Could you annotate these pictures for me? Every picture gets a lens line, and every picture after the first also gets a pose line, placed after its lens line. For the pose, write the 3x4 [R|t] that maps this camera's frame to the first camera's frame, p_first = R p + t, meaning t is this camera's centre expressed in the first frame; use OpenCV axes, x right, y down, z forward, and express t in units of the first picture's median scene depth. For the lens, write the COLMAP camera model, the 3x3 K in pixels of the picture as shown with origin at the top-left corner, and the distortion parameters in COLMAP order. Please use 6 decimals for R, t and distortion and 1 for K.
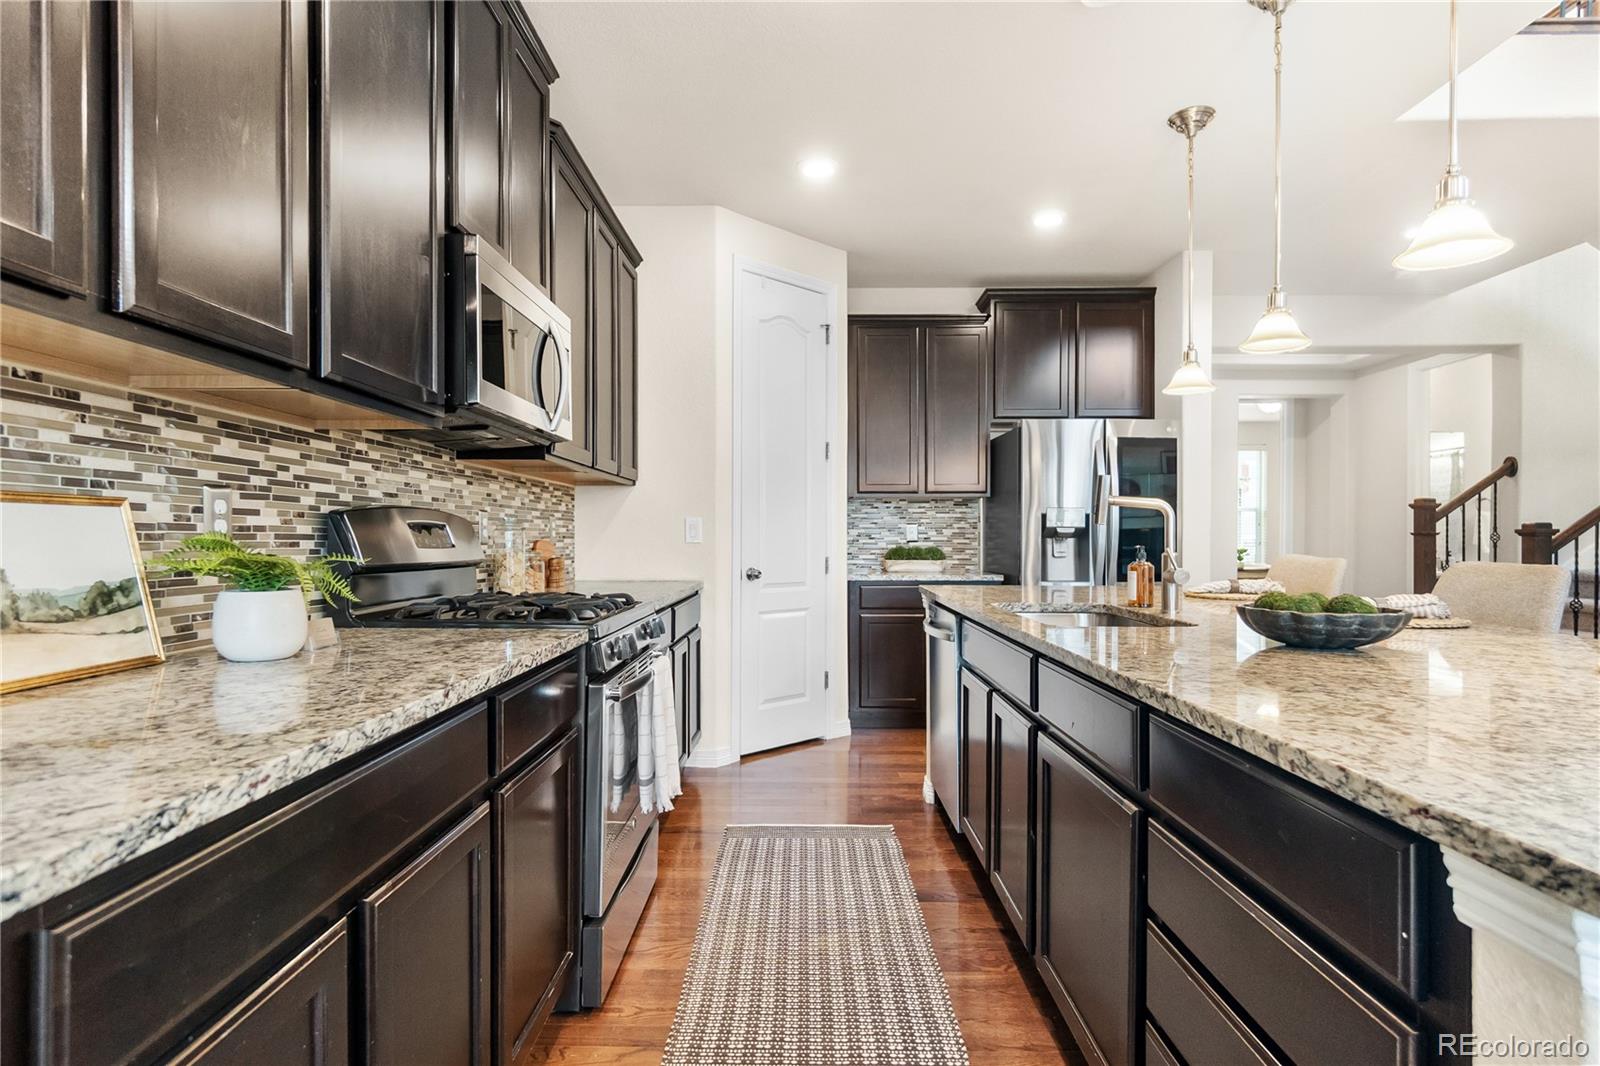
lens RADIAL K [[828.6, 0, 796.0], [0, 828.6, 539.2], [0, 0, 1]] dist [0.000932, 0.001084]
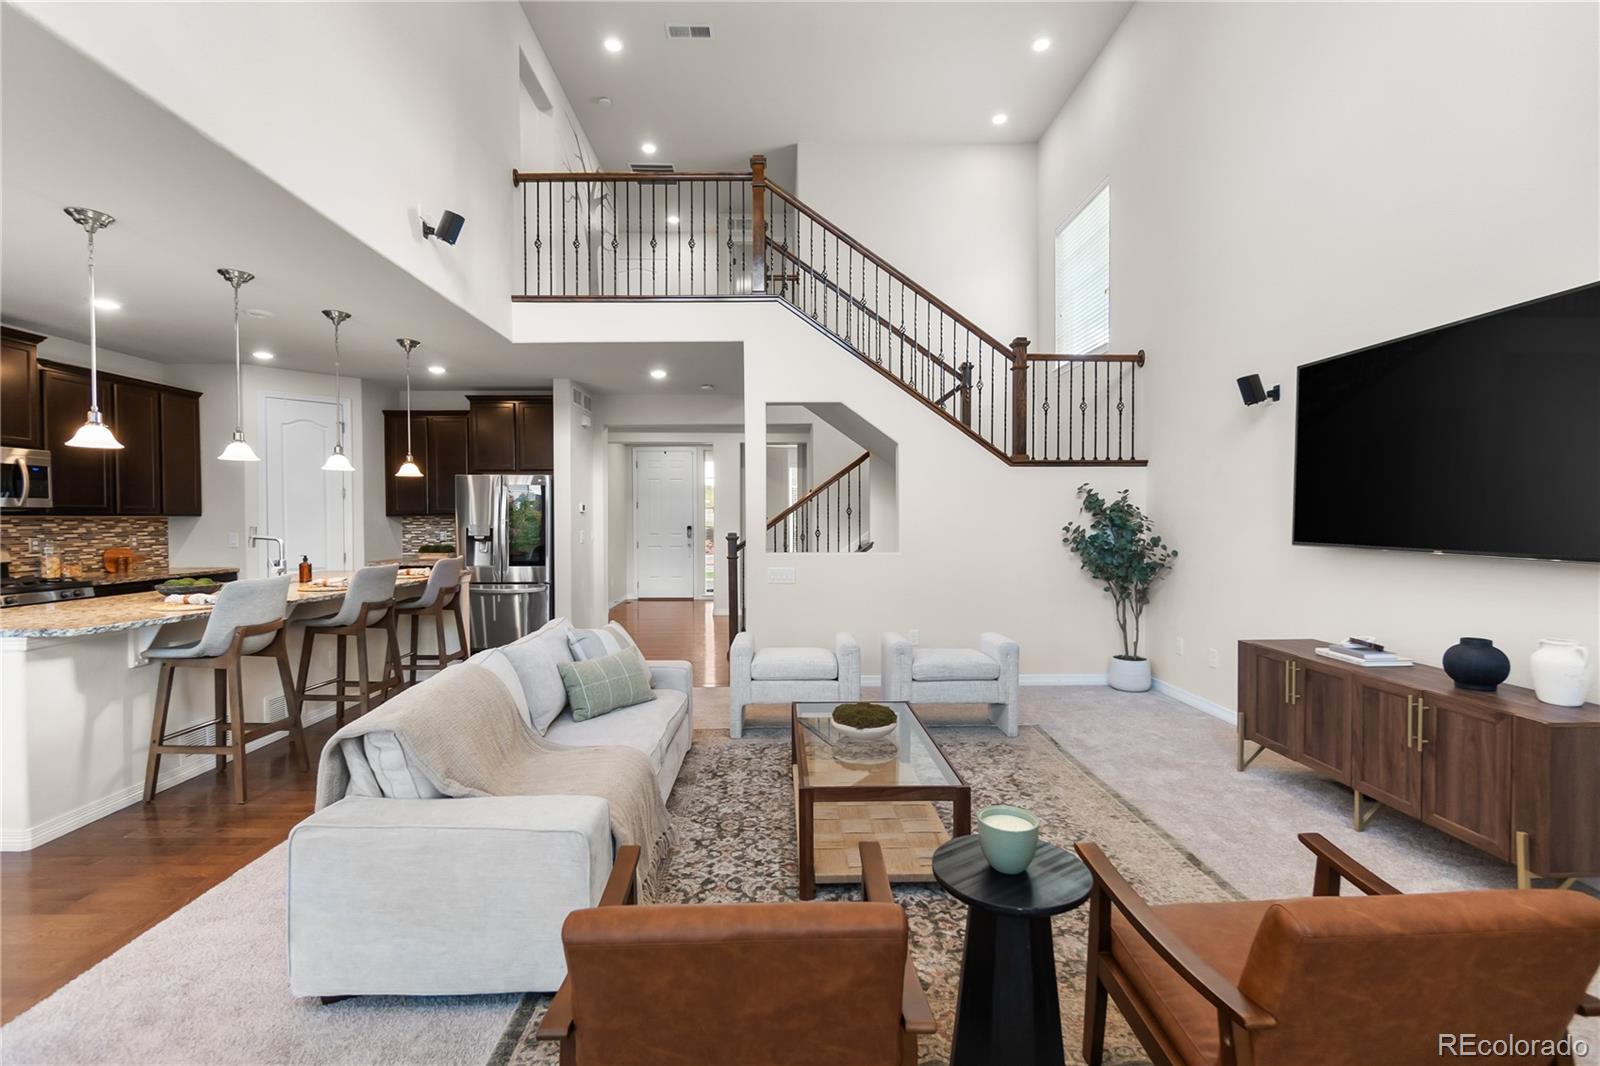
lens RADIAL K [[697.7, 0, 773.6], [0, 697.7, 531.5], [0, 0, 1]] dist [0.001757, 0.000373]
pose [[0.999807, -0.004429, 0.019162, 2.362935], [0.004098, 0.999843, 0.017265, -0.118865], [-0.019236, -0.017184, 0.999667, -1.286242]]
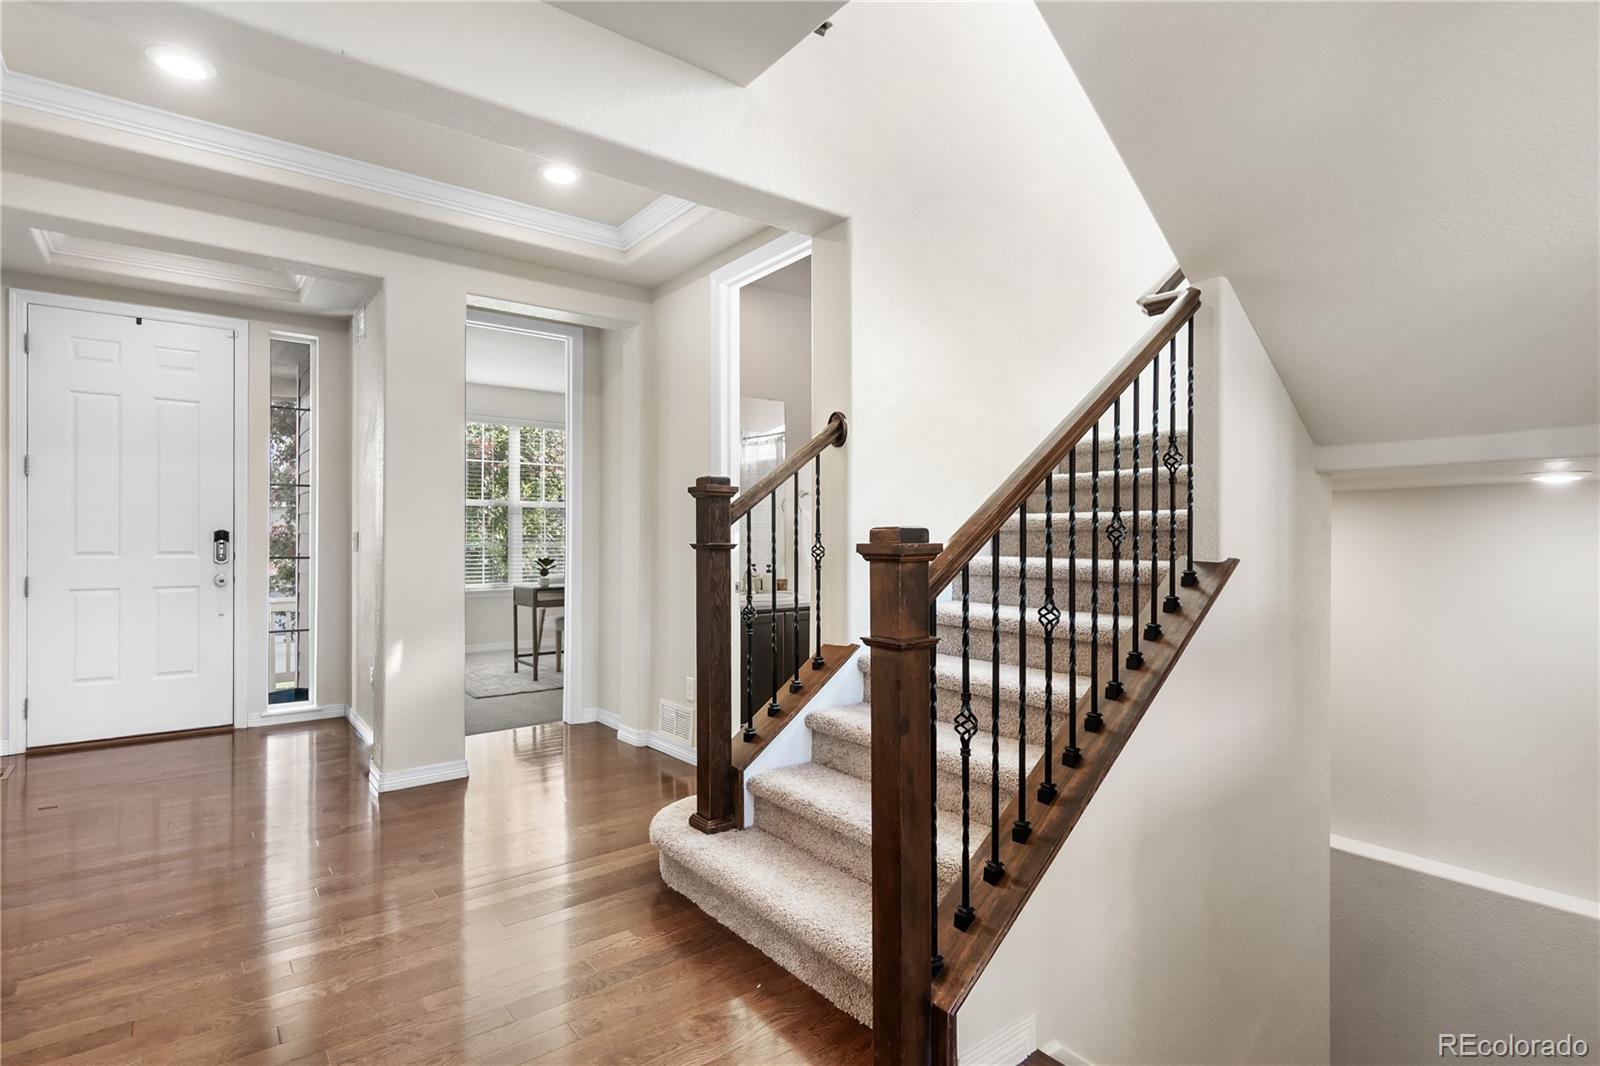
lens RADIAL K [[807.1, 0, 783.0], [0, 807.1, 529.3], [0, 0, 1]] dist [-0.006565, -0.000195]
pose [[0.791866, 0.003786, 0.610684, 1.553451], [0.002144, 0.999957, -0.008980, -0.039576], [-0.610691, 0.008421, 0.791824, 1.842252]]
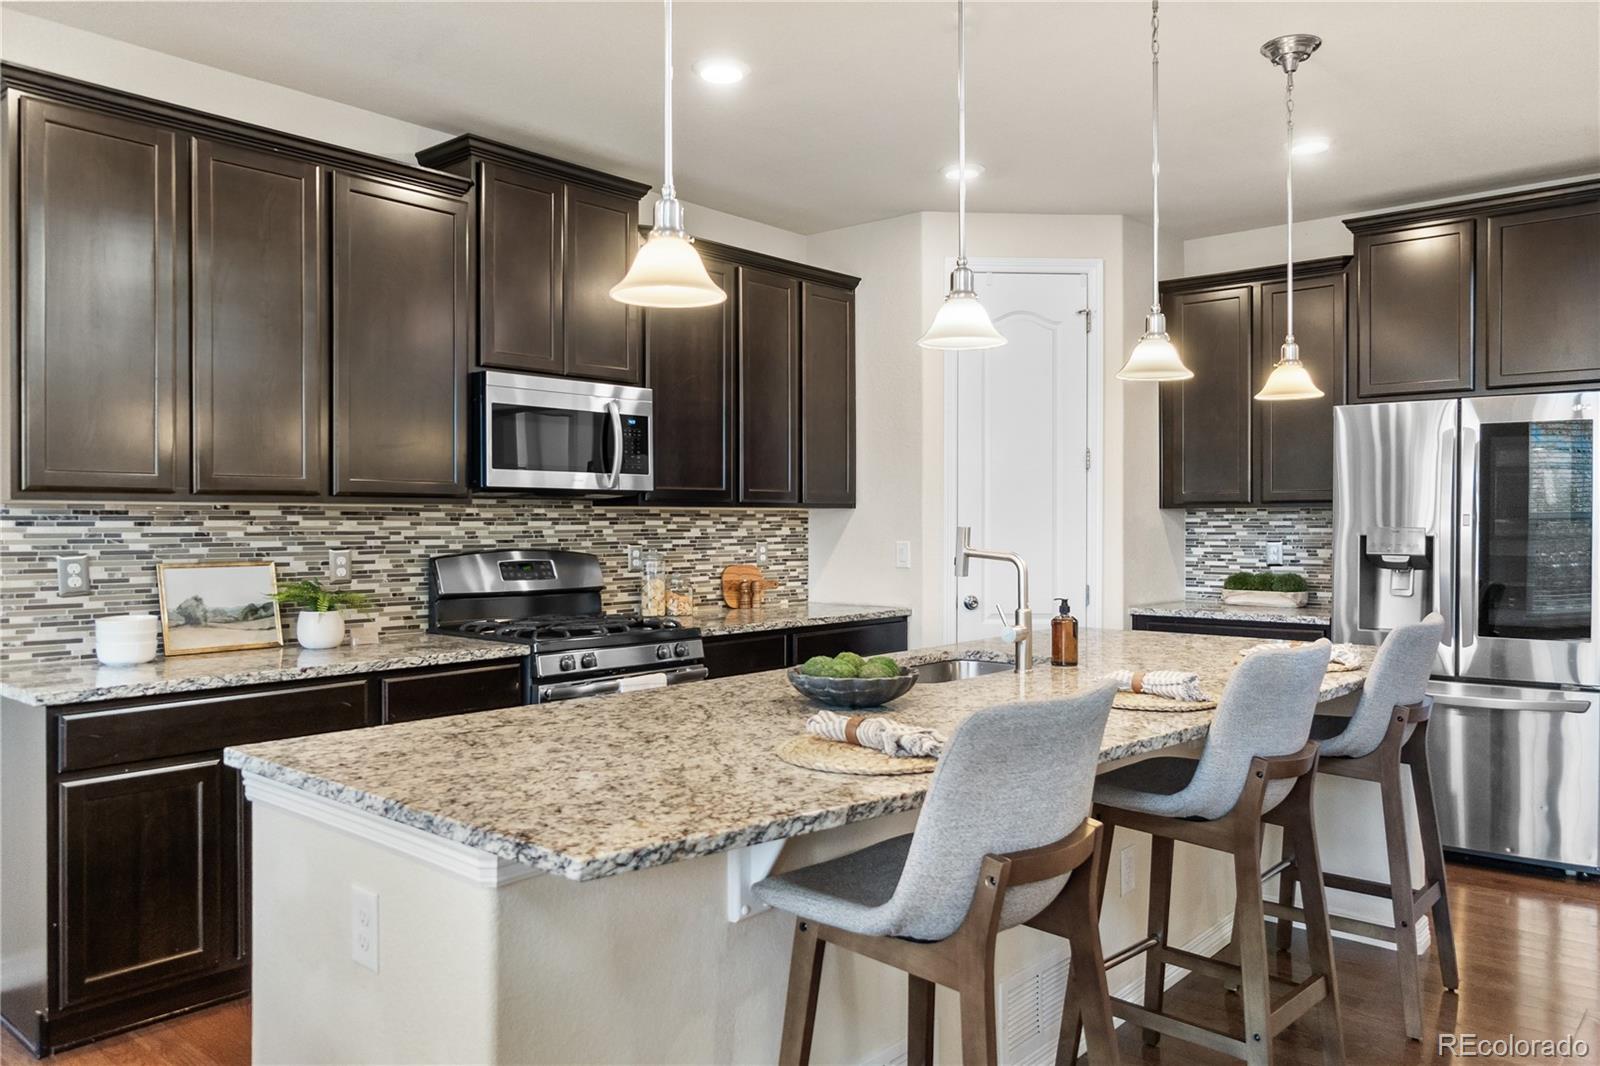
lens RADIAL K [[1157.1, 0, 792.9], [0, 1157.1, 539.2], [0, 0, 1]] dist [0.001909, 0.001966]
pose [[0.761840, 0.008194, -0.647714, 1.462021], [0.000687, 0.999909, 0.013459, -0.105439], [0.647765, -0.010699, 0.761765, -0.223258]]
